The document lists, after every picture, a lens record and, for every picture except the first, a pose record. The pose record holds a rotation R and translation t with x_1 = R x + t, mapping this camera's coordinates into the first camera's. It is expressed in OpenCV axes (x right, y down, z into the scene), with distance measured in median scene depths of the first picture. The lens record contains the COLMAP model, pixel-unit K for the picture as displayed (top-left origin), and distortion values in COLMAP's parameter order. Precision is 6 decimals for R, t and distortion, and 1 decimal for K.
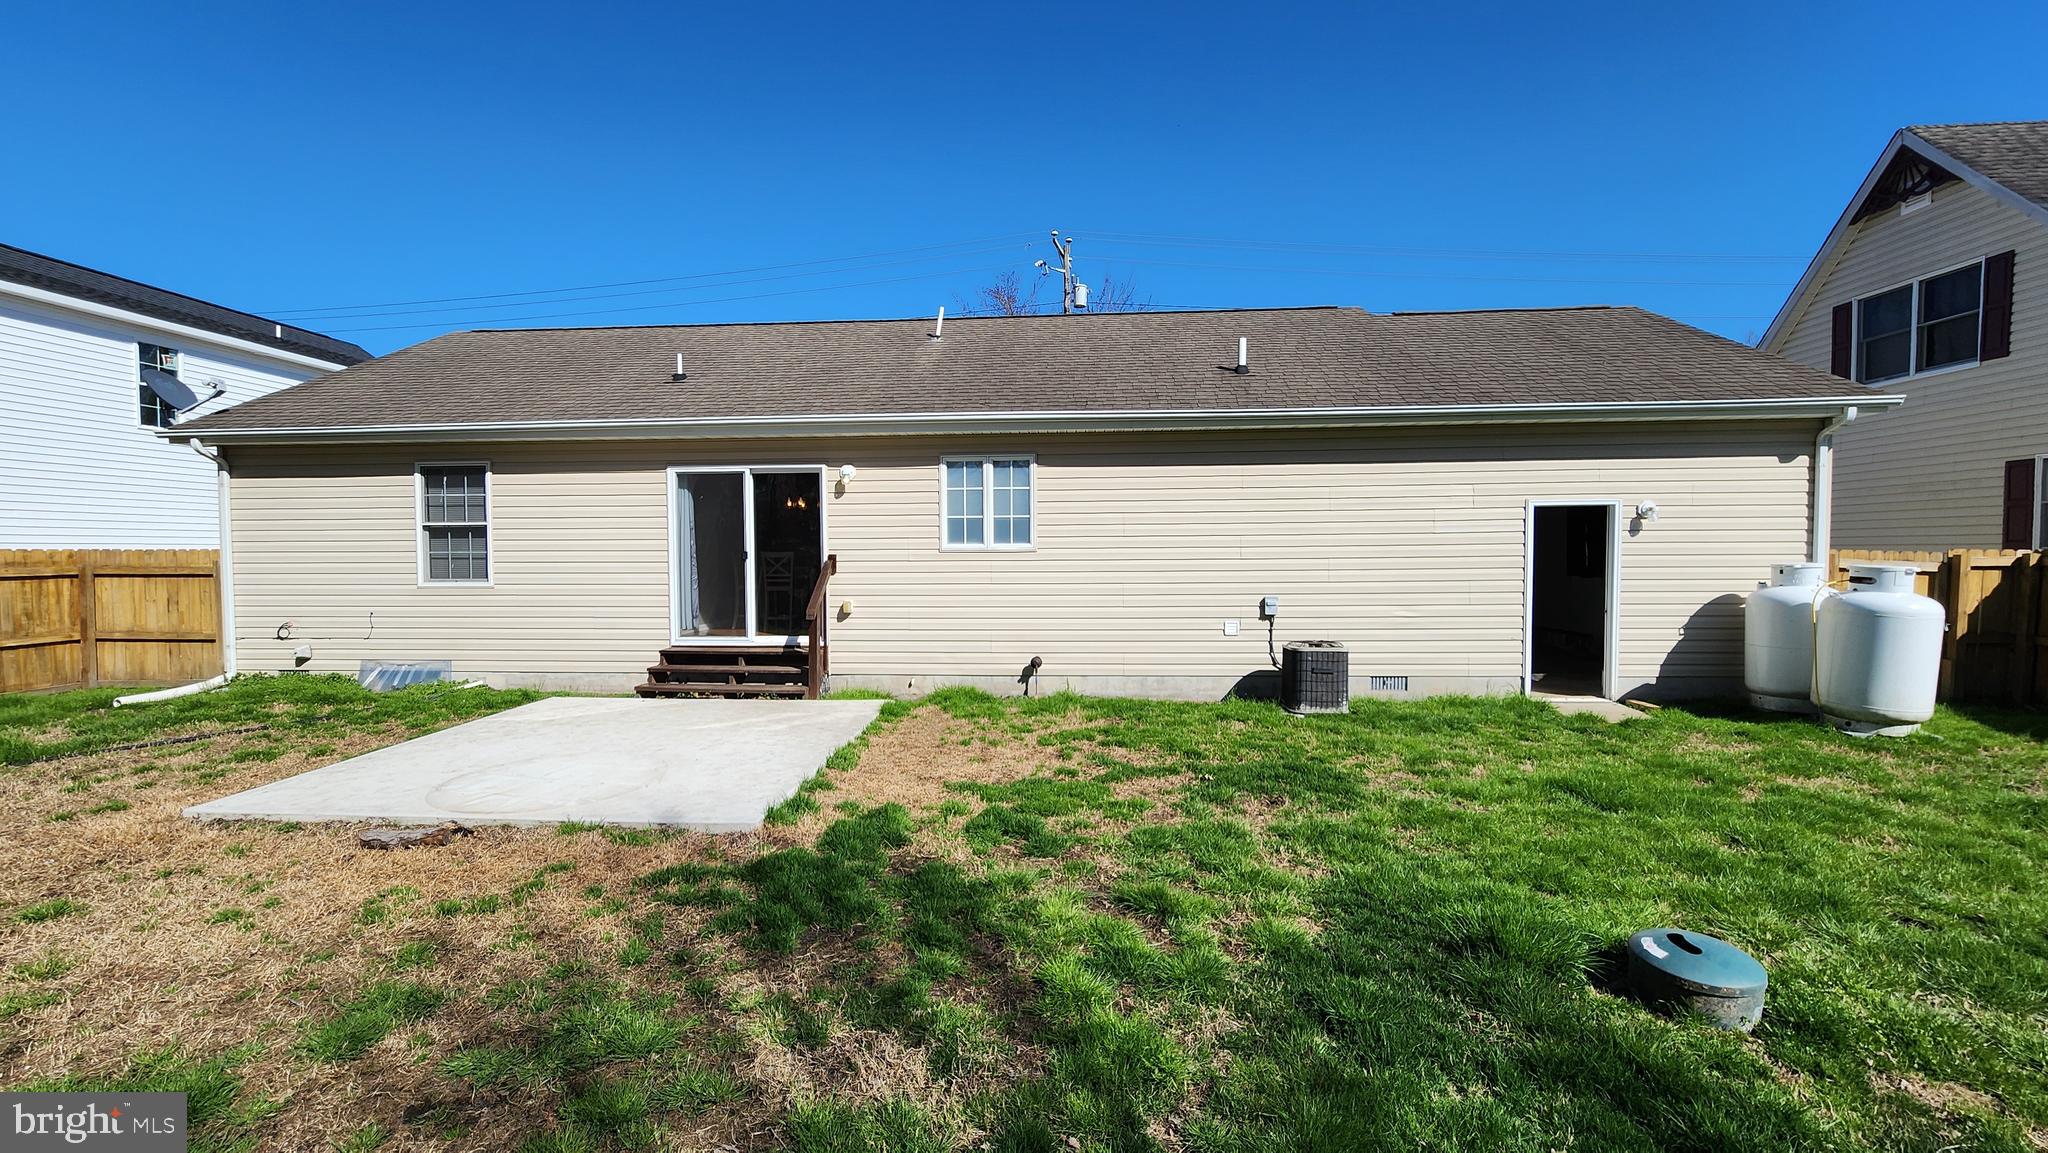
lens RADIAL K [[843.7, 0, 1030.3], [0, 843.7, 586.6], [0, 0, 1]] dist [0.006067, 0.000270]
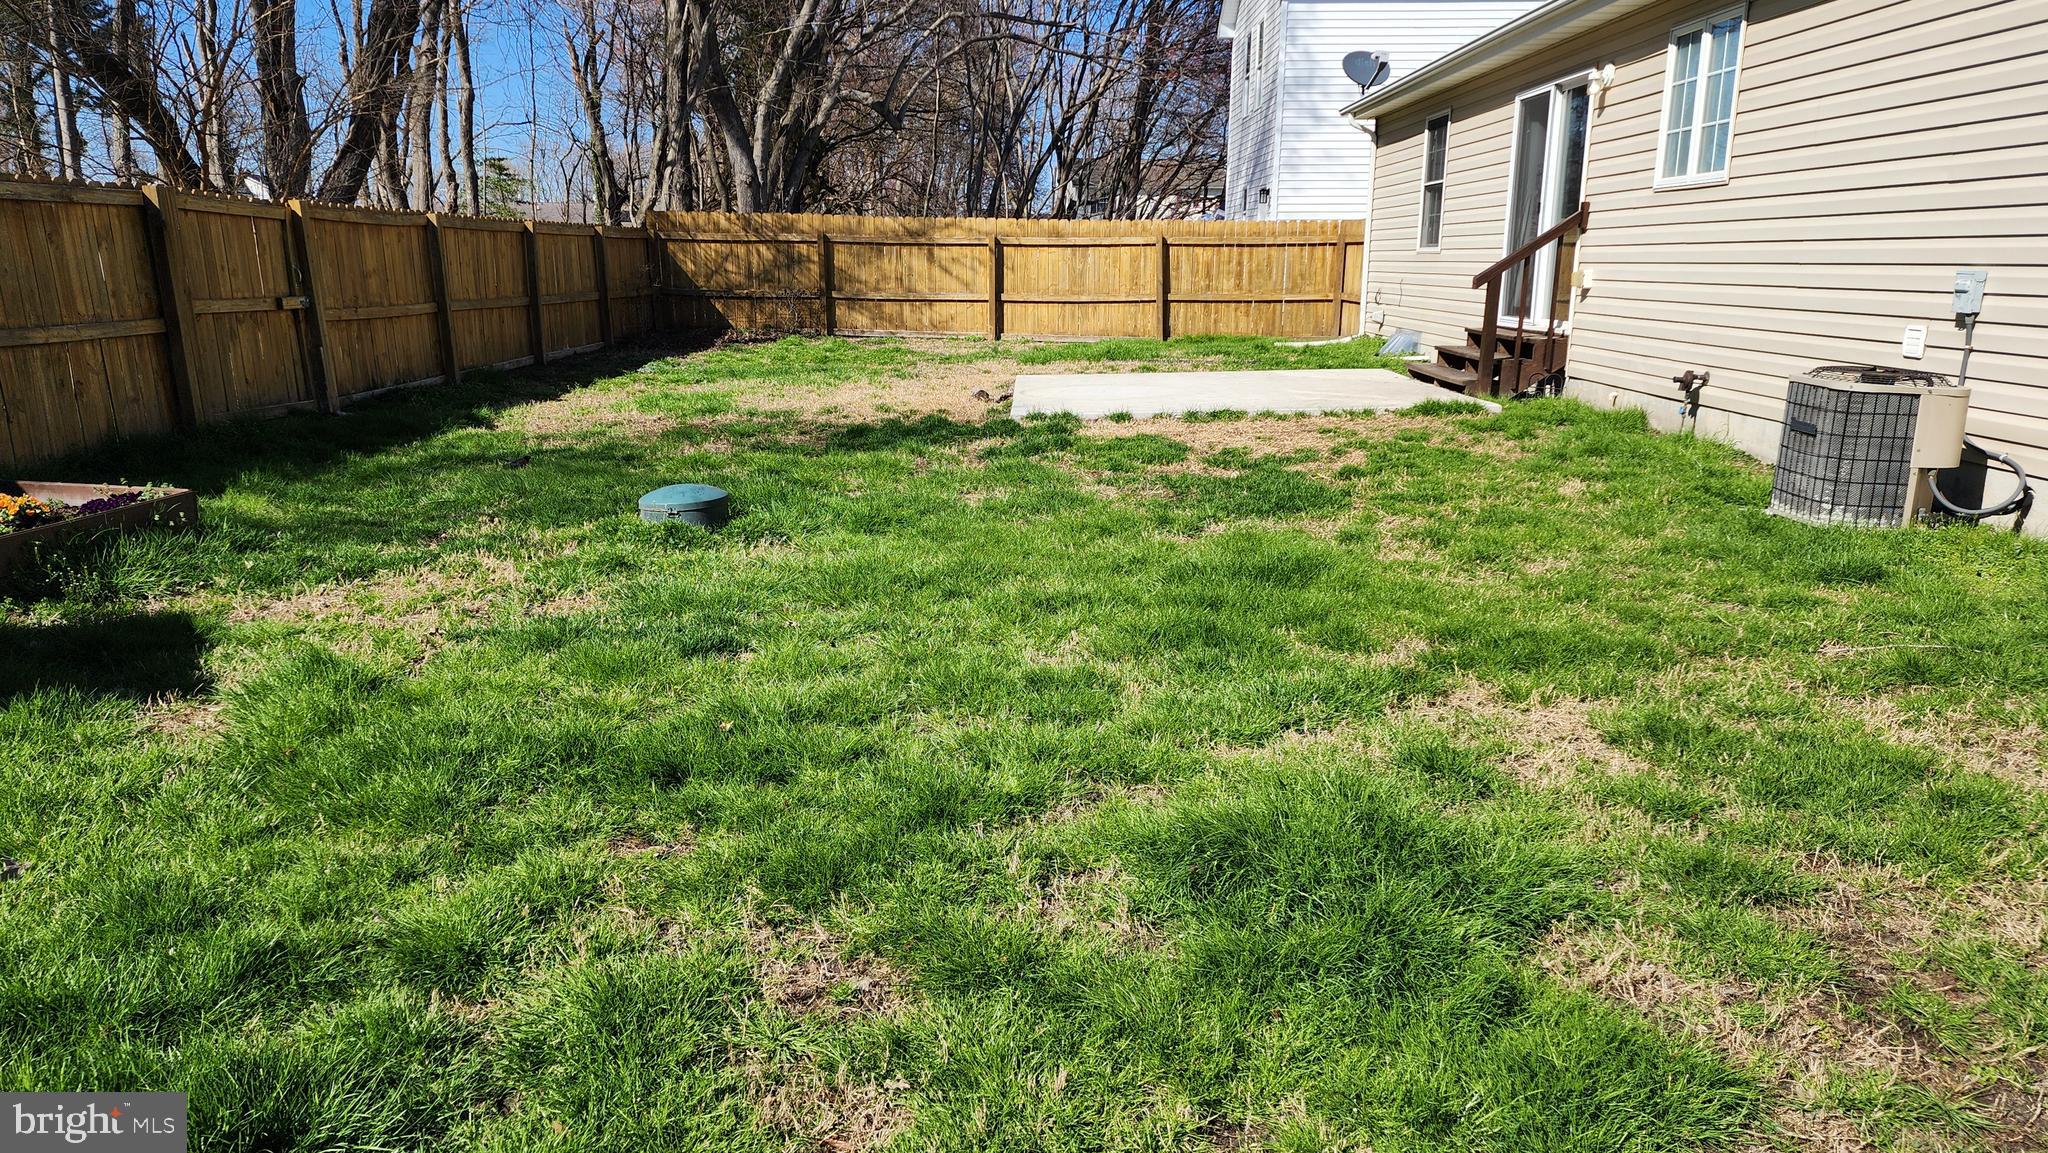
lens RADIAL K [[1374.8, 0, 1013.2], [0, 1374.8, 570.4], [0, 0, 1]] dist [0.100070, -0.098014]
pose [[0.075103, 0.225536, -0.971336, 0.906175], [-0.034034, 0.974099, 0.223546, 0.015039], [0.996595, 0.016270, 0.080833, 0.432525]]
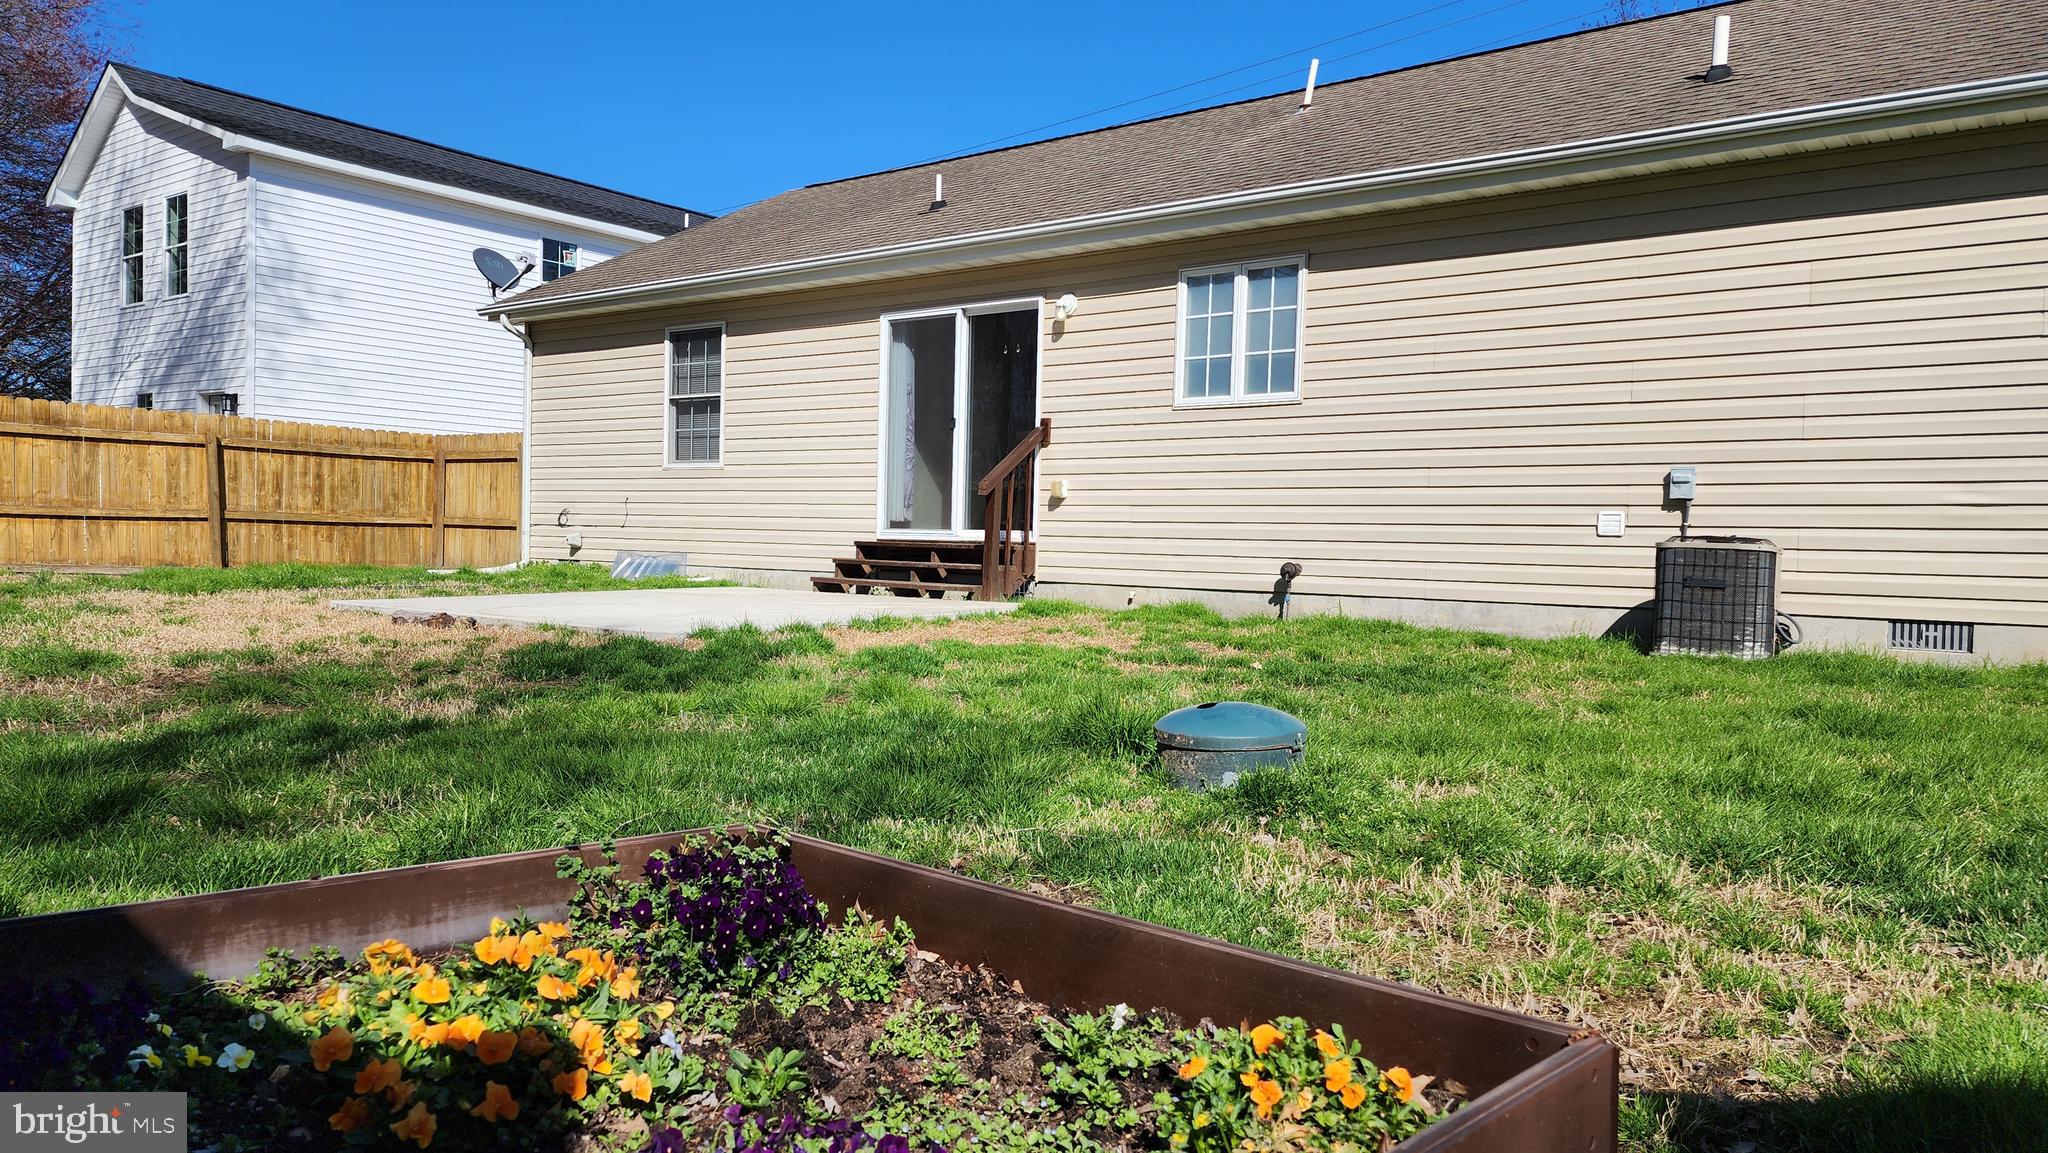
lens RADIAL K [[1374.8, 0, 1013.2], [0, 1374.8, 570.4], [0, 0, 1]] dist [0.100070, -0.098014]
pose [[0.840159, 0.038576, -0.540966, 0.387360], [-0.047903, 0.998847, -0.003169, 0.097223], [0.540220, 0.028576, 0.841039, -0.018279]]
